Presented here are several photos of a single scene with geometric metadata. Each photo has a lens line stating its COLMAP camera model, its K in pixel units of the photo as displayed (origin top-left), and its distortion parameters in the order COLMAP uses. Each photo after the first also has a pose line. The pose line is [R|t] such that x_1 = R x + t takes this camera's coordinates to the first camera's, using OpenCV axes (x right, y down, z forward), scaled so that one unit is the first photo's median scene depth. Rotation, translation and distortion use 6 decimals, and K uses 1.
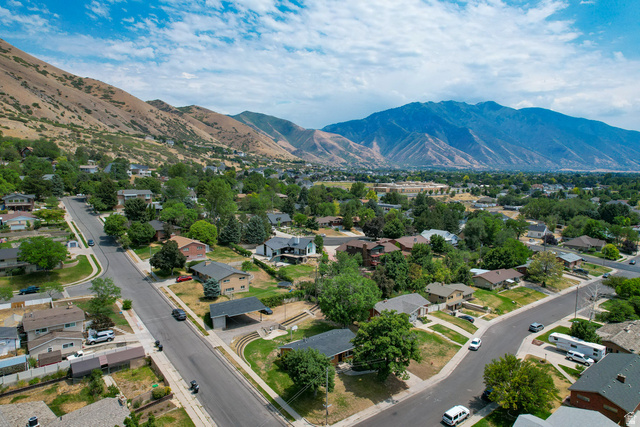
lens RADIAL K [[405.6, 0, 320.0], [0, 405.6, 213.2], [0, 0, 1]] dist [-0.072086, 0.062726]
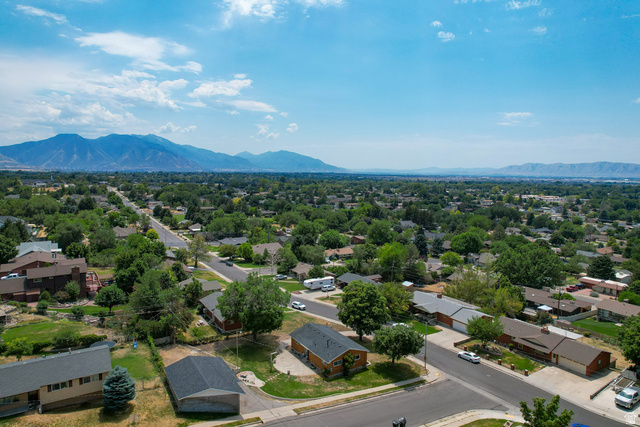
lens RADIAL K [[405.6, 0, 319.3], [0, 405.6, 223.2], [0, 0, 1]] dist [-0.072086, 0.062726]
pose [[0.130877, -0.127646, 0.983147, -0.652844], [0.095545, 0.988684, 0.115646, -0.051778], [-0.986784, 0.078800, 0.141592, 0.605672]]
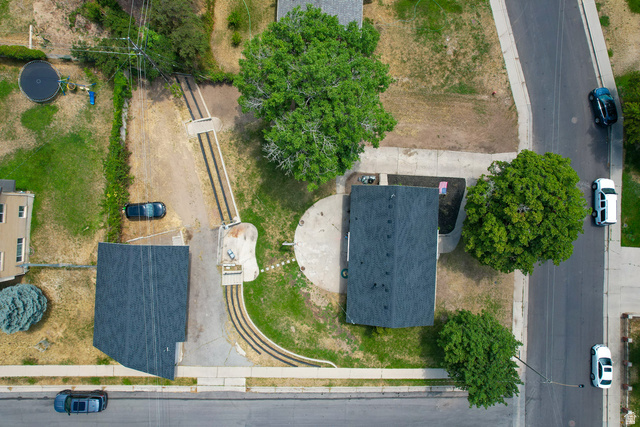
lens RADIAL K [[405.6, 0, 322.8], [0, 405.6, 214.4], [0, 0, 1]] dist [-0.072086, 0.062726]
pose [[0.661440, -0.749984, -0.004616, -0.009662], [0.078550, 0.063154, 0.994908, -0.152519], [-0.745873, -0.658435, 0.100684, 0.741871]]
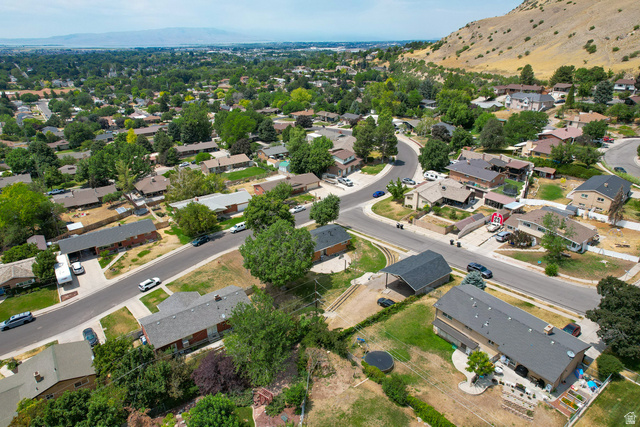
lens RADIAL K [[405.6, 0, 319.7], [0, 405.6, 212.3], [0, 0, 1]] dist [-0.072086, 0.062726]
pose [[-0.999405, -0.016867, 0.030098, -0.029393], [-0.000065, 0.873276, 0.487226, -0.226596], [-0.034502, 0.486934, -0.872757, 1.411180]]
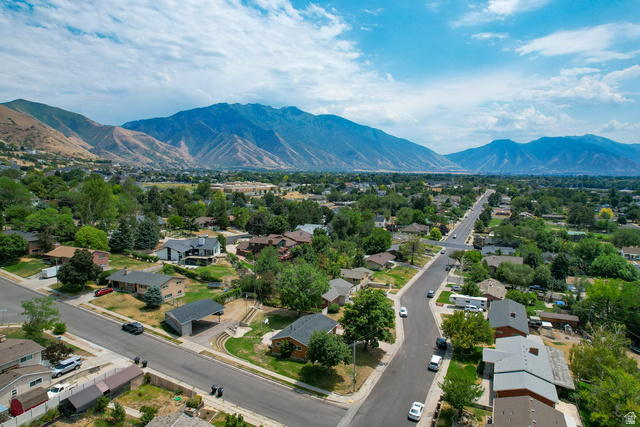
lens RADIAL K [[405.6, 0, 318.5], [0, 405.6, 216.5], [0, 0, 1]] dist [-0.072086, 0.062726]
pose [[0.896816, -0.046657, 0.439937, -0.299266], [0.043841, 0.998901, 0.016569, 0.005542], [-0.440226, 0.004428, 0.897876, 0.013769]]
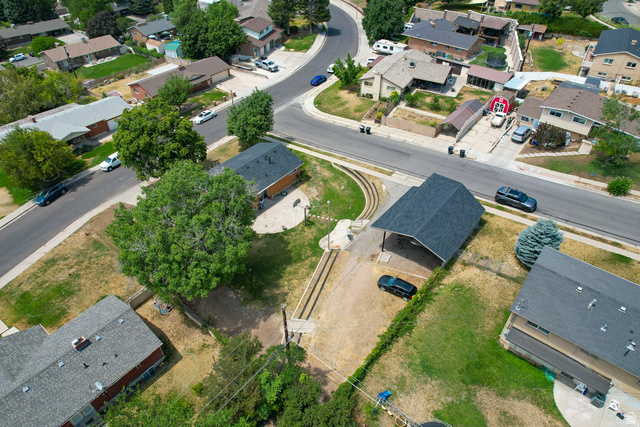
lens RADIAL K [[405.6, 0, 319.7], [0, 405.6, 213.8], [0, 0, 1]] dist [-0.072086, 0.062726]
pose [[-0.977764, 0.129632, -0.164840, 0.003116], [-0.028037, 0.698187, 0.715366, -0.098673], [0.207823, 0.704081, -0.679028, 1.106373]]
